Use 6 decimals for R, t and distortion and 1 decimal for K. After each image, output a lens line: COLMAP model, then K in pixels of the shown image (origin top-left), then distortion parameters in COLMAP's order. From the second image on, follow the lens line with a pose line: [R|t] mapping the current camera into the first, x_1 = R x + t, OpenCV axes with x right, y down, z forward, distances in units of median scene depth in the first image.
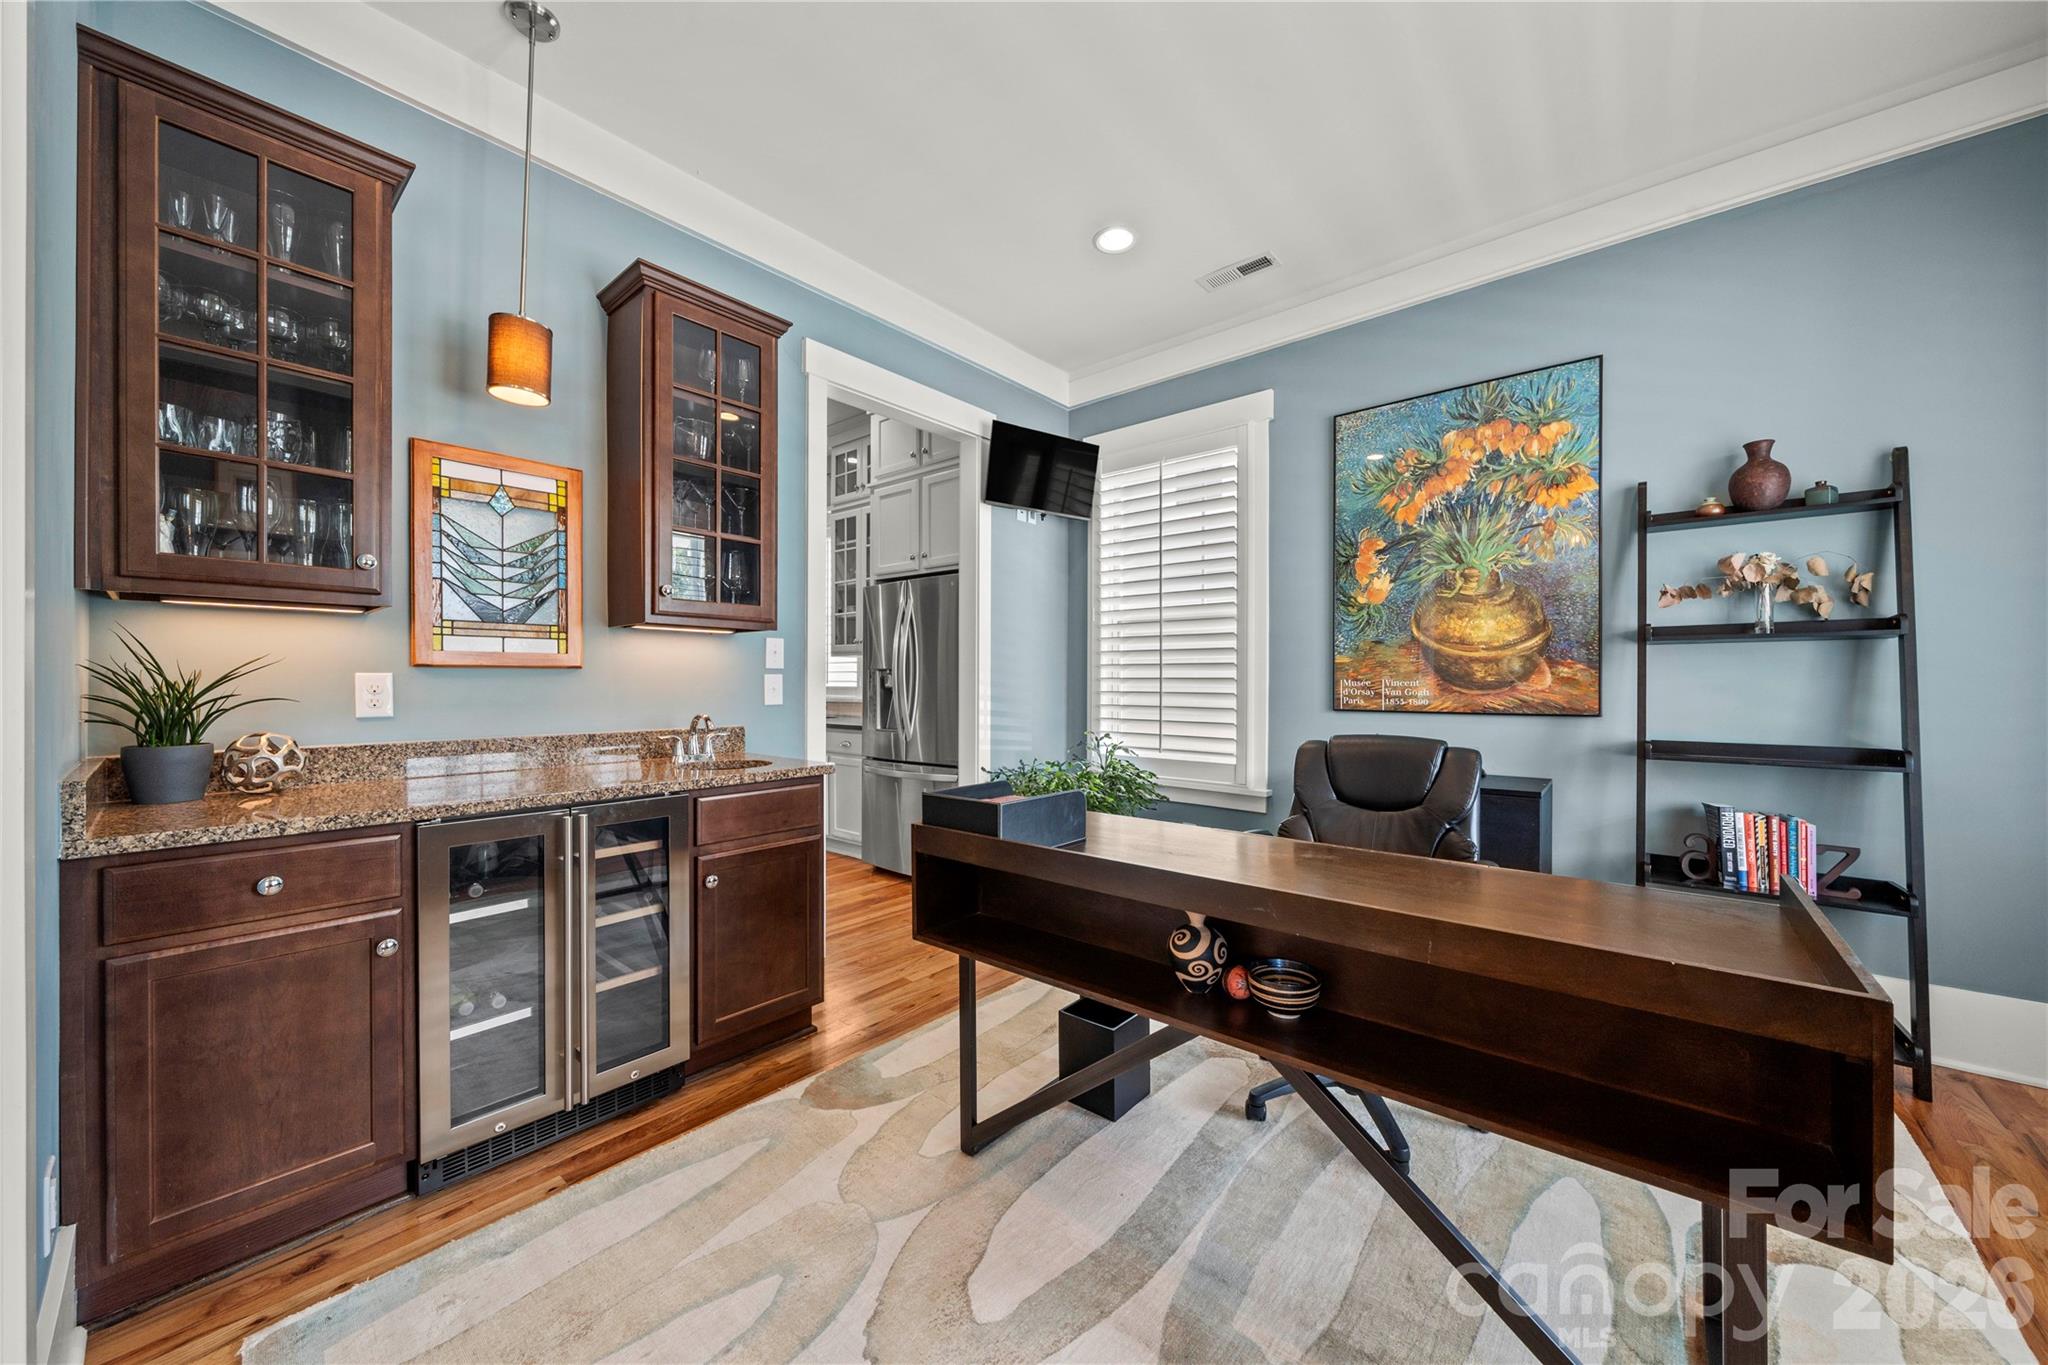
lens RADIAL K [[797.4, 0, 1020.5], [0, 797.4, 673.6], [0, 0, 1]] dist [0.000707, -0.000147]
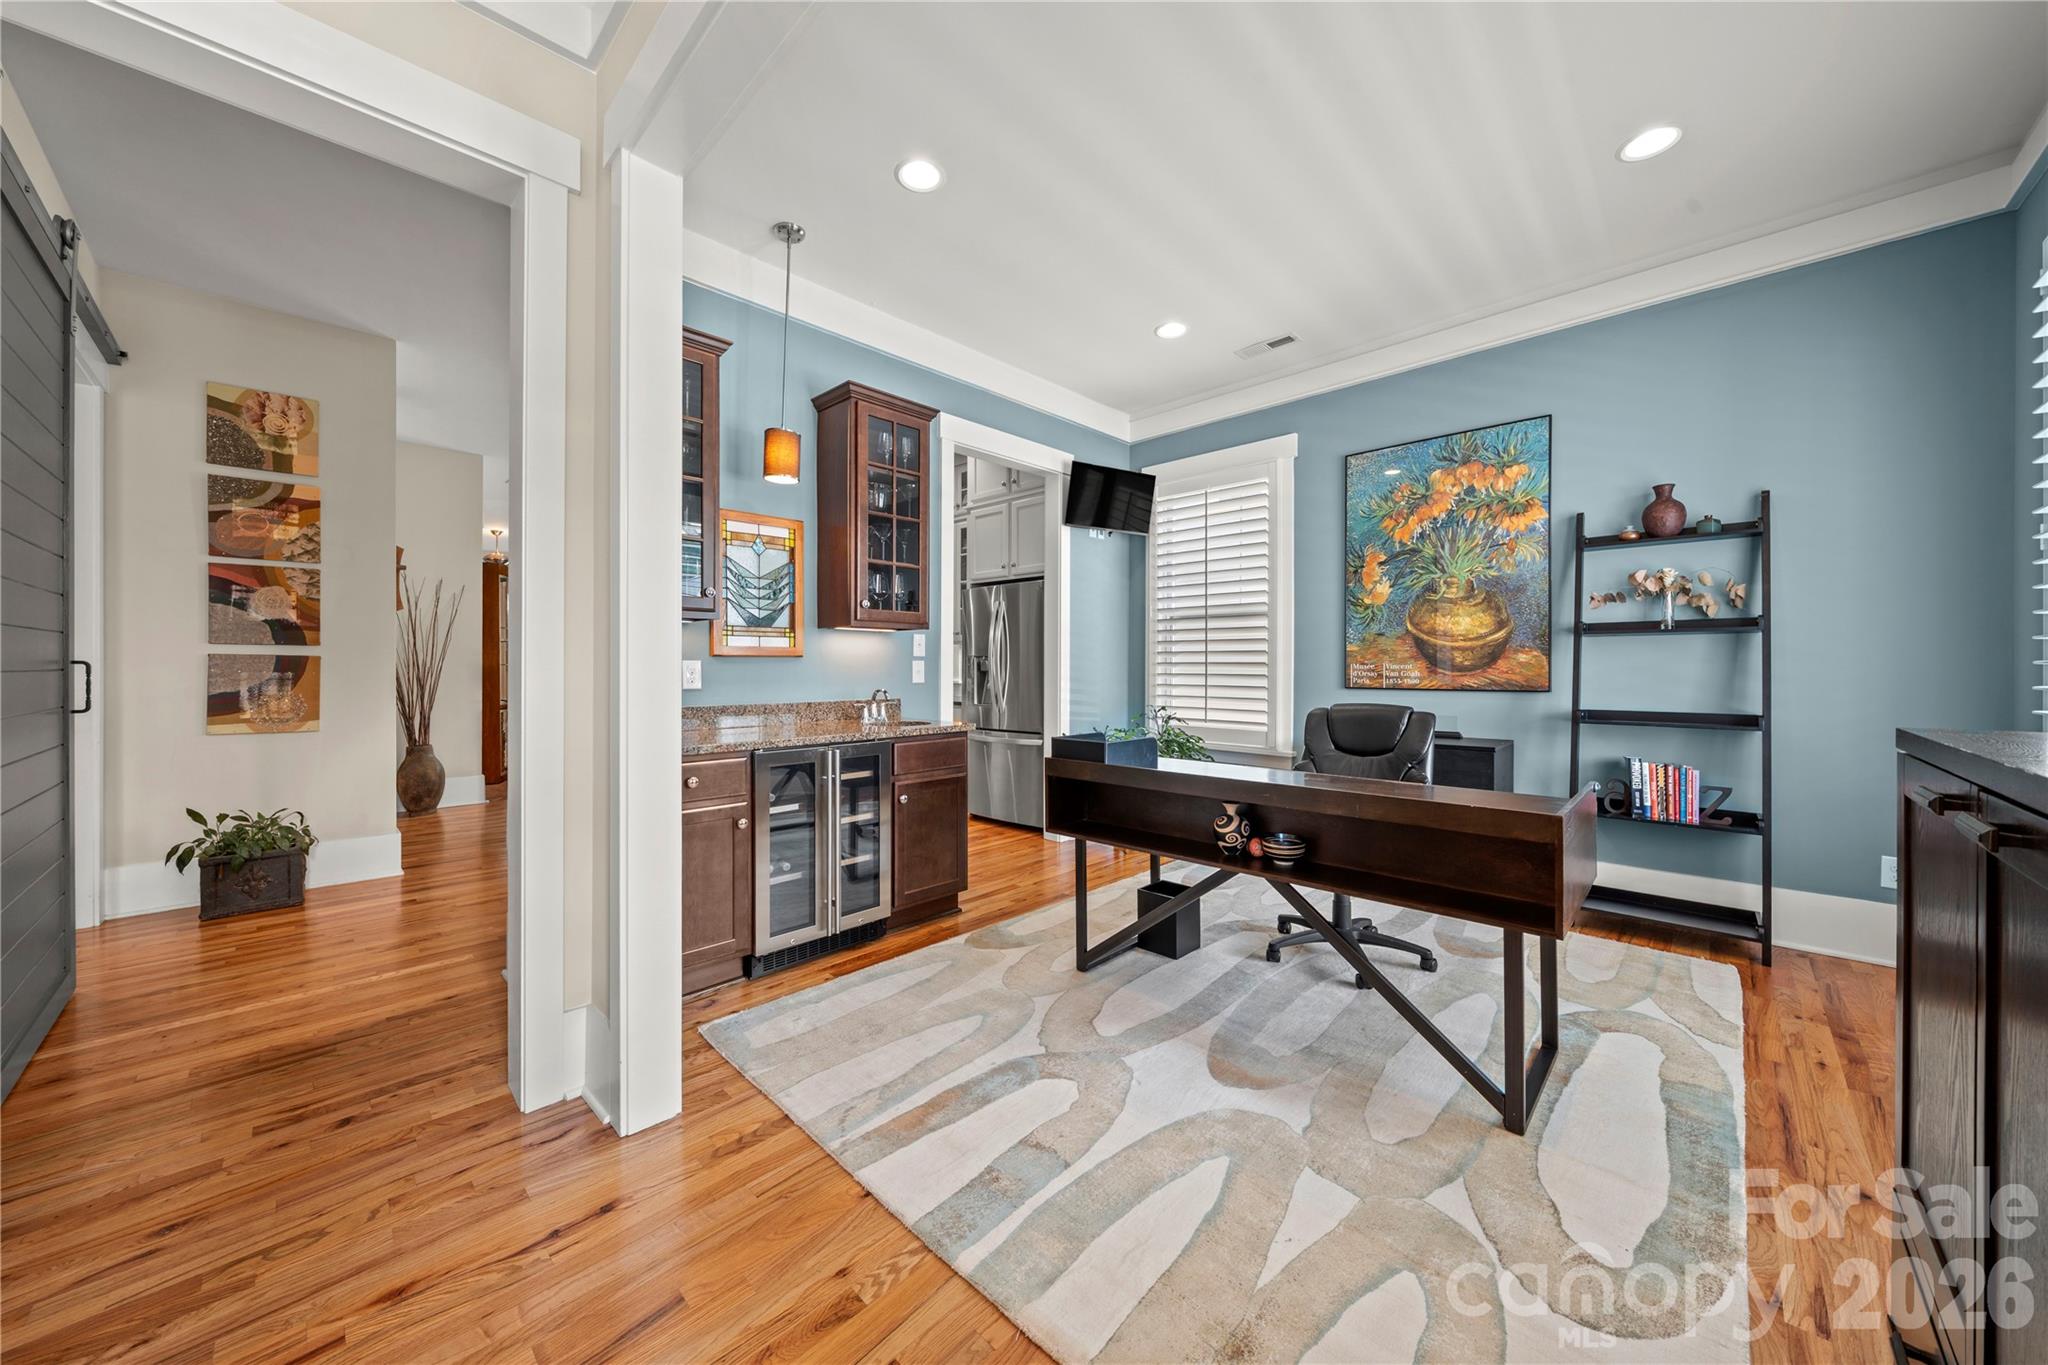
lens RADIAL K [[693.8, 0, 1027.7], [0, 693.8, 664.0], [0, 0, 1]] dist [-0.002125, -0.000222]
pose [[0.997103, -0.001512, -0.076047, -0.047314], [0.002063, 0.999972, 0.007171, -0.002183], [0.076034, -0.007307, 0.997078, -0.244554]]
